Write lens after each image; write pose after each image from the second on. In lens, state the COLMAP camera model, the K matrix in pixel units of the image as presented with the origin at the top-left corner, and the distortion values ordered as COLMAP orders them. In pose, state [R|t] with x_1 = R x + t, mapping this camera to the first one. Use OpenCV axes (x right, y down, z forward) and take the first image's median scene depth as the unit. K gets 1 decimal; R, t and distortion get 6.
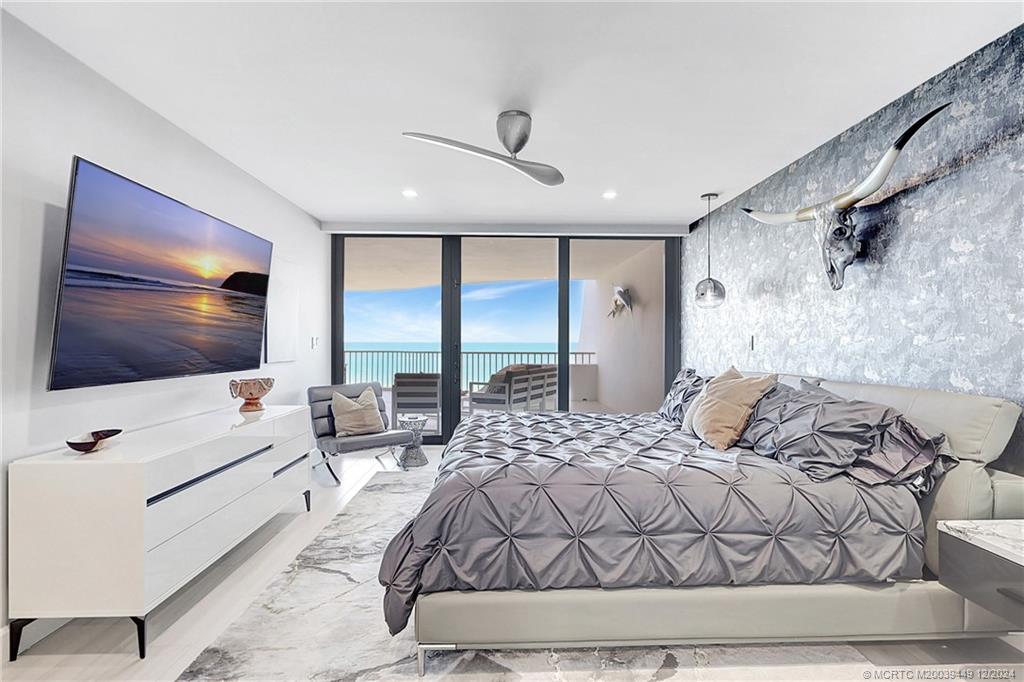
lens RADIAL K [[476.5, 0, 513.2], [0, 476.5, 338.7], [0, 0, 1]] dist [0.001821, 0.001038]
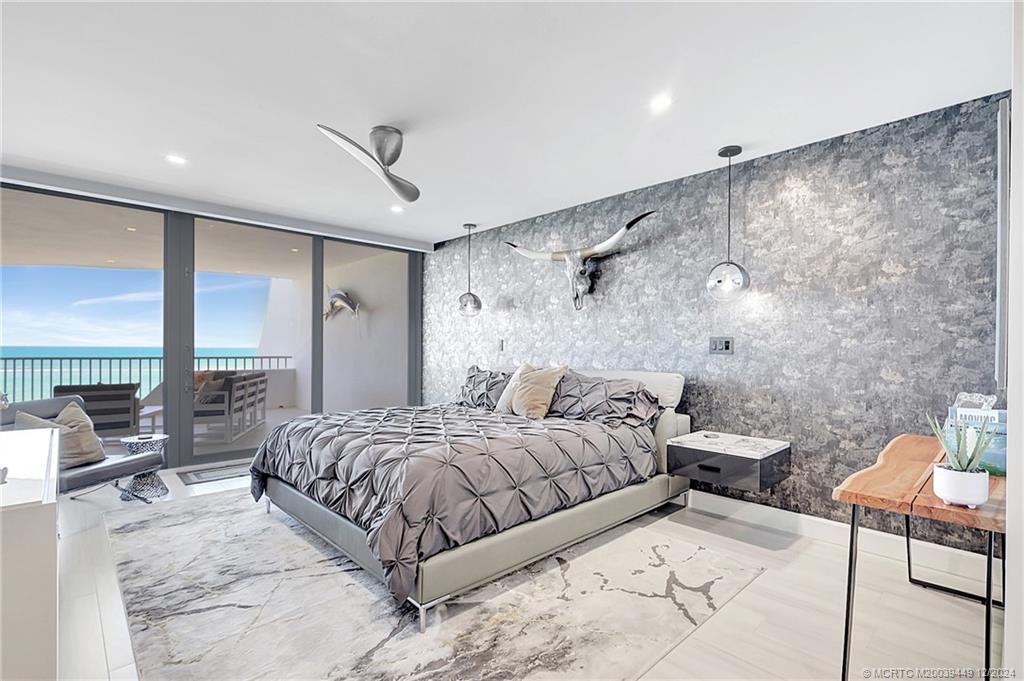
lens RADIAL K [[476.5, 0, 509.2], [0, 476.5, 348.1], [0, 0, 1]] dist [0.001821, 0.001038]
pose [[0.751379, 0.003188, 0.659863, -0.578227], [-0.009444, 0.999938, 0.005923, 0.014005], [-0.659803, -0.010682, 0.751362, 0.011899]]
